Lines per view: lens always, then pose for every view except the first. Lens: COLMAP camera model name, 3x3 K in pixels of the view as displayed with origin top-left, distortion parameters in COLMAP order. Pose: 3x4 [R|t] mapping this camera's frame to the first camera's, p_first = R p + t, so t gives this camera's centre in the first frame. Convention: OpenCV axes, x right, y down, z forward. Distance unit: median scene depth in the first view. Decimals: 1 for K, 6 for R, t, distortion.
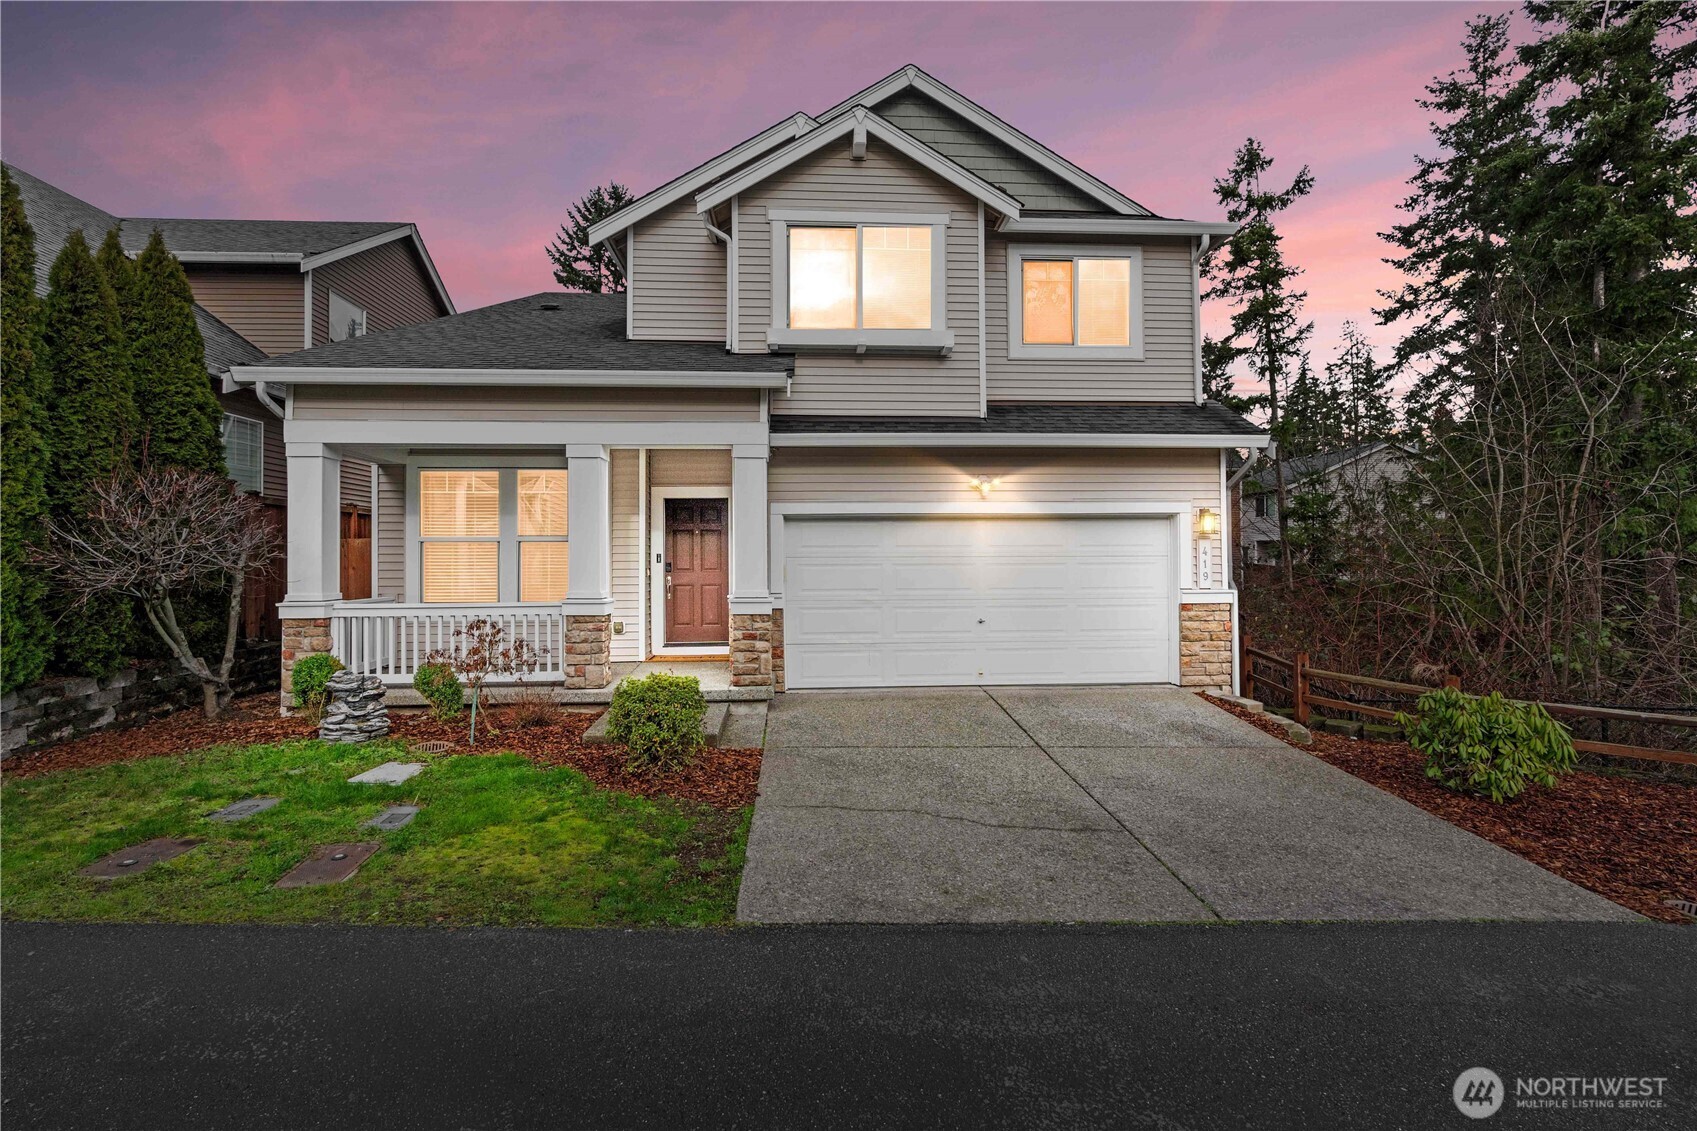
lens RADIAL K [[773.1, 0, 849.6], [0, 773.1, 540.9], [0, 0, 1]] dist [-0.008739, 0.001125]
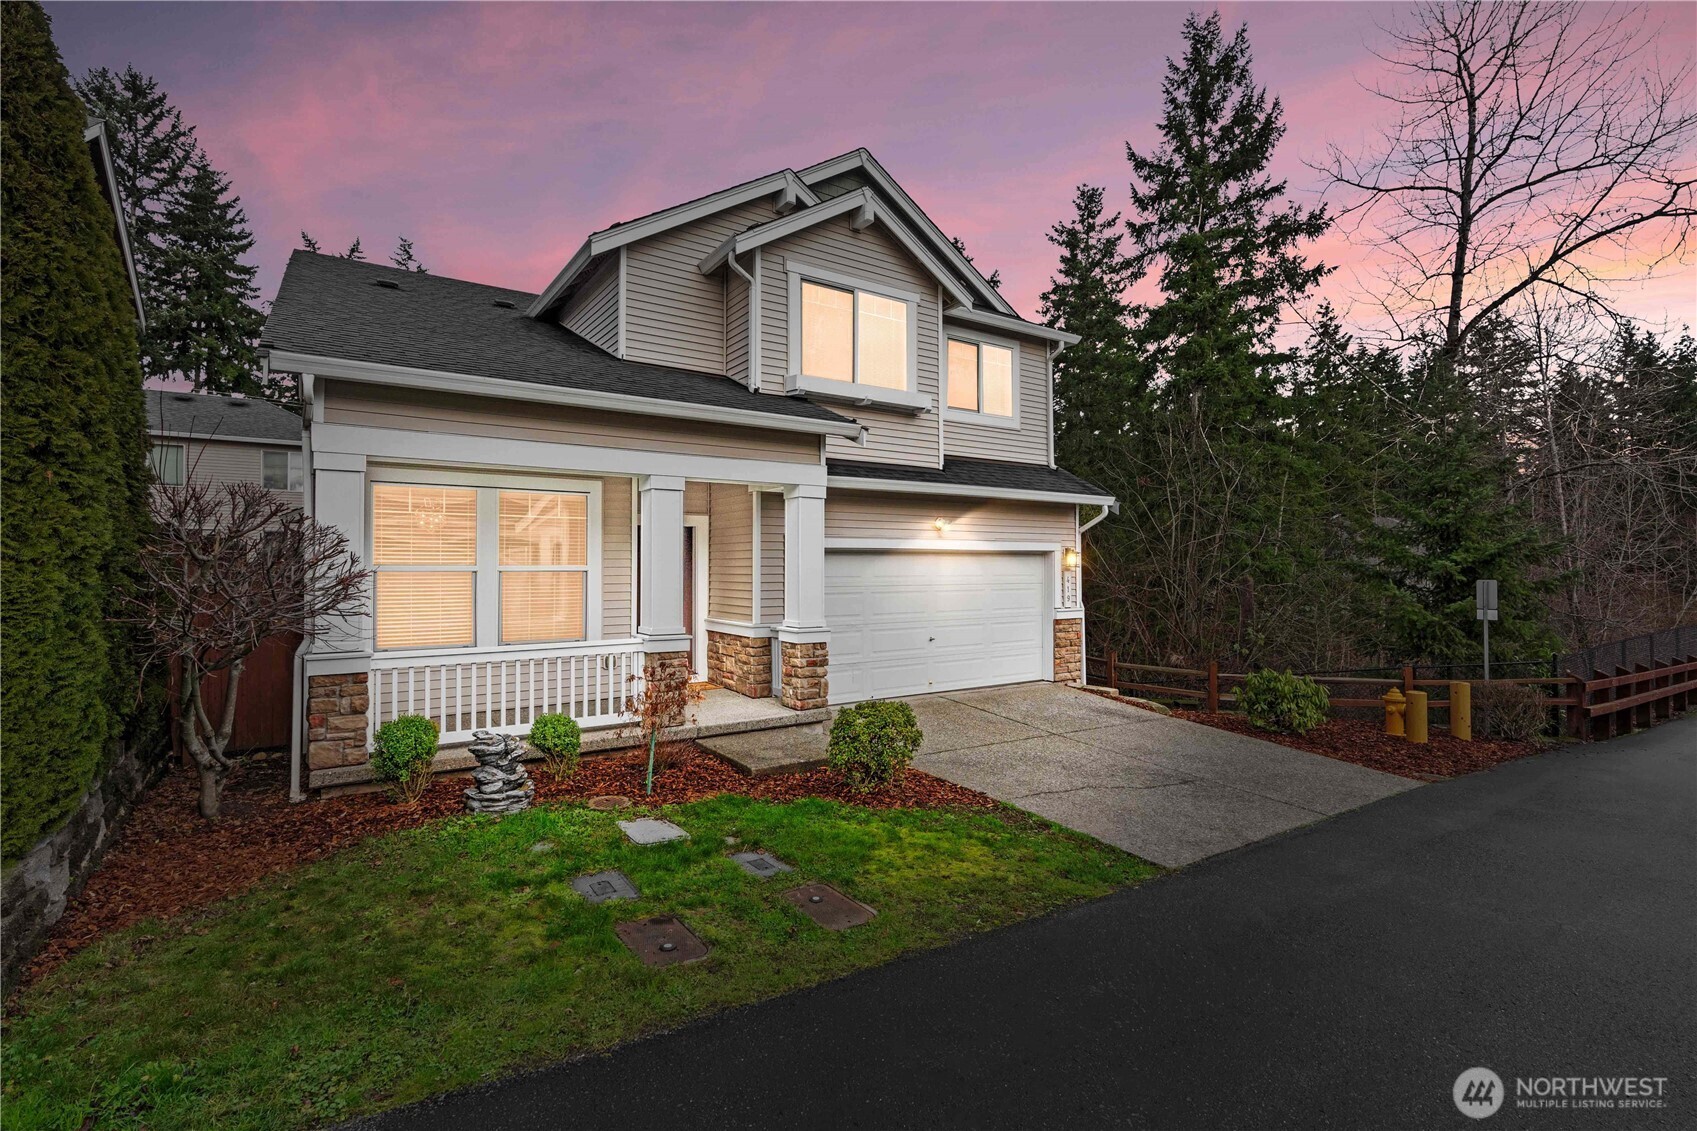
lens RADIAL K [[768.5, 0, 843.8], [0, 768.5, 552.8], [0, 0, 1]] dist [-0.007841, 0.000190]
pose [[0.864313, 0.012996, 0.502786, -0.561872], [-0.013486, 0.999906, -0.002662, -0.025236], [-0.502774, -0.004479, 0.864407, 0.045267]]
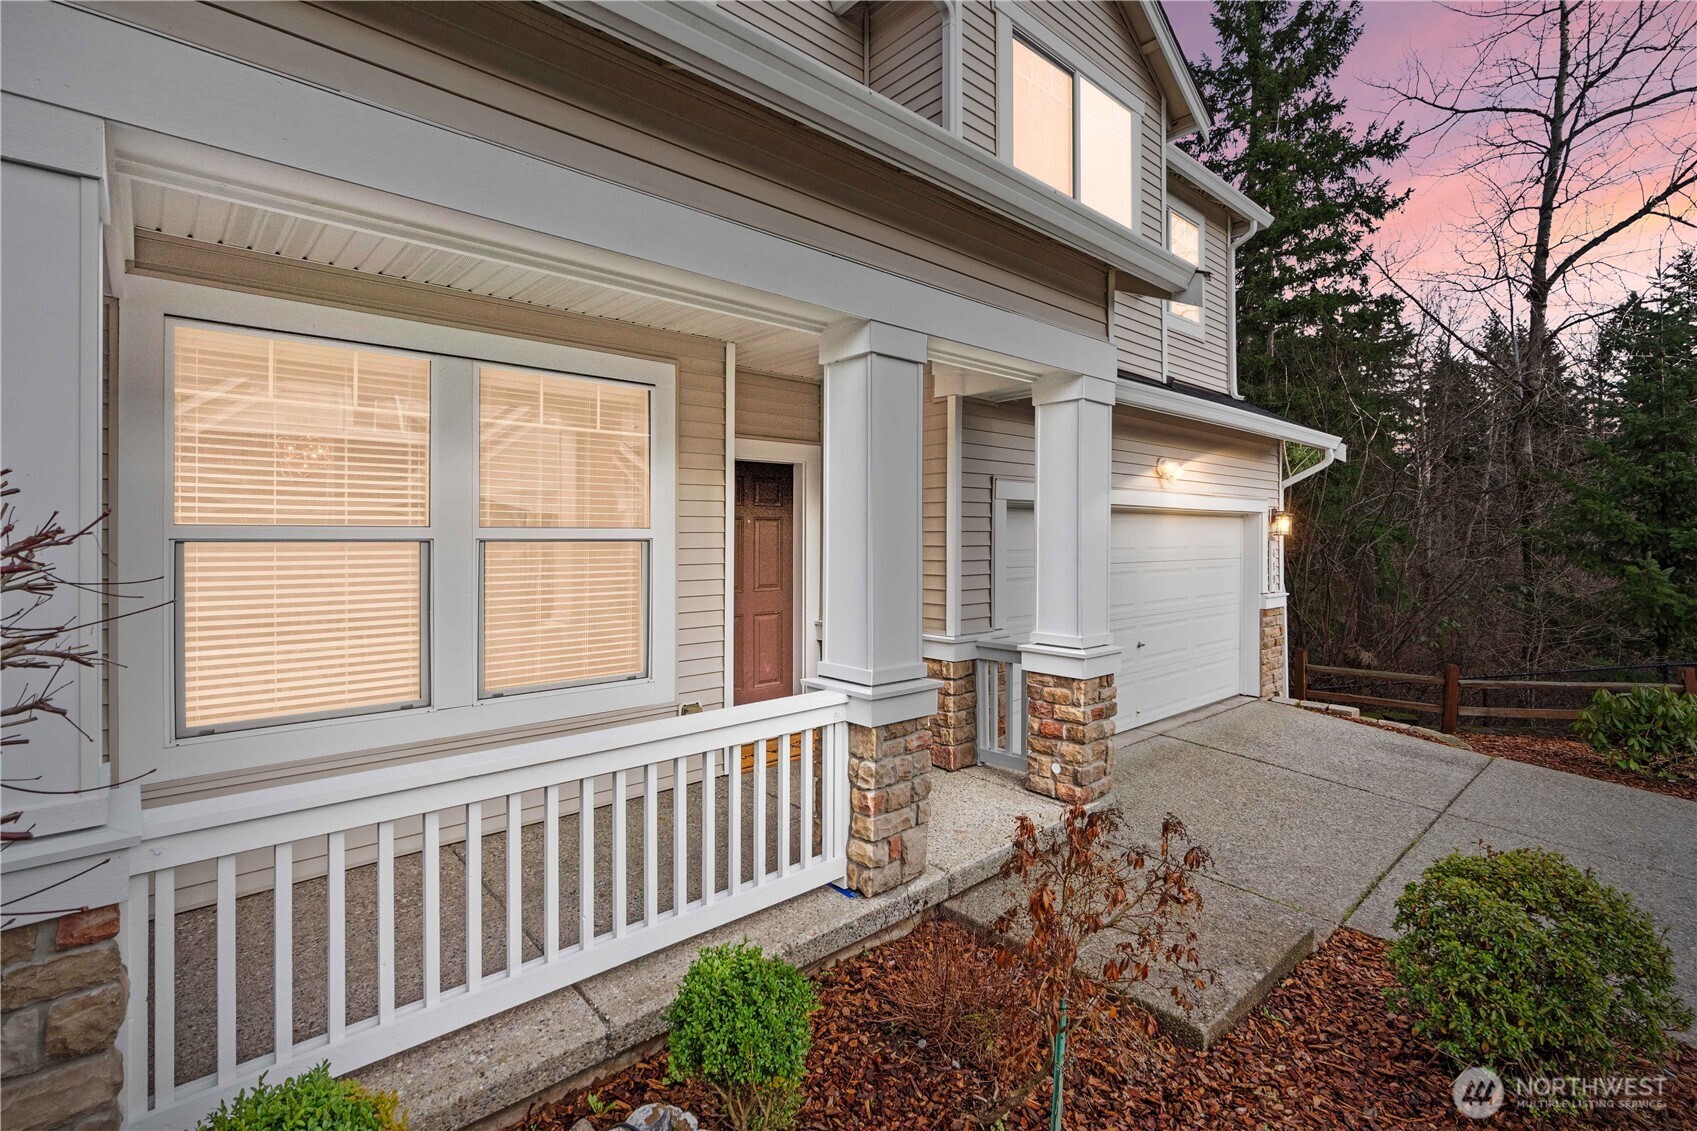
lens RADIAL K [[773.1, 0, 849.6], [0, 773.1, 540.9], [0, 0, 1]] dist [-0.008739, 0.001125]
pose [[0.786597, 0.001773, 0.617464, -0.558184], [-0.015750, 0.999728, 0.017194, -0.010407], [-0.617265, -0.023249, 0.786412, 0.589398]]
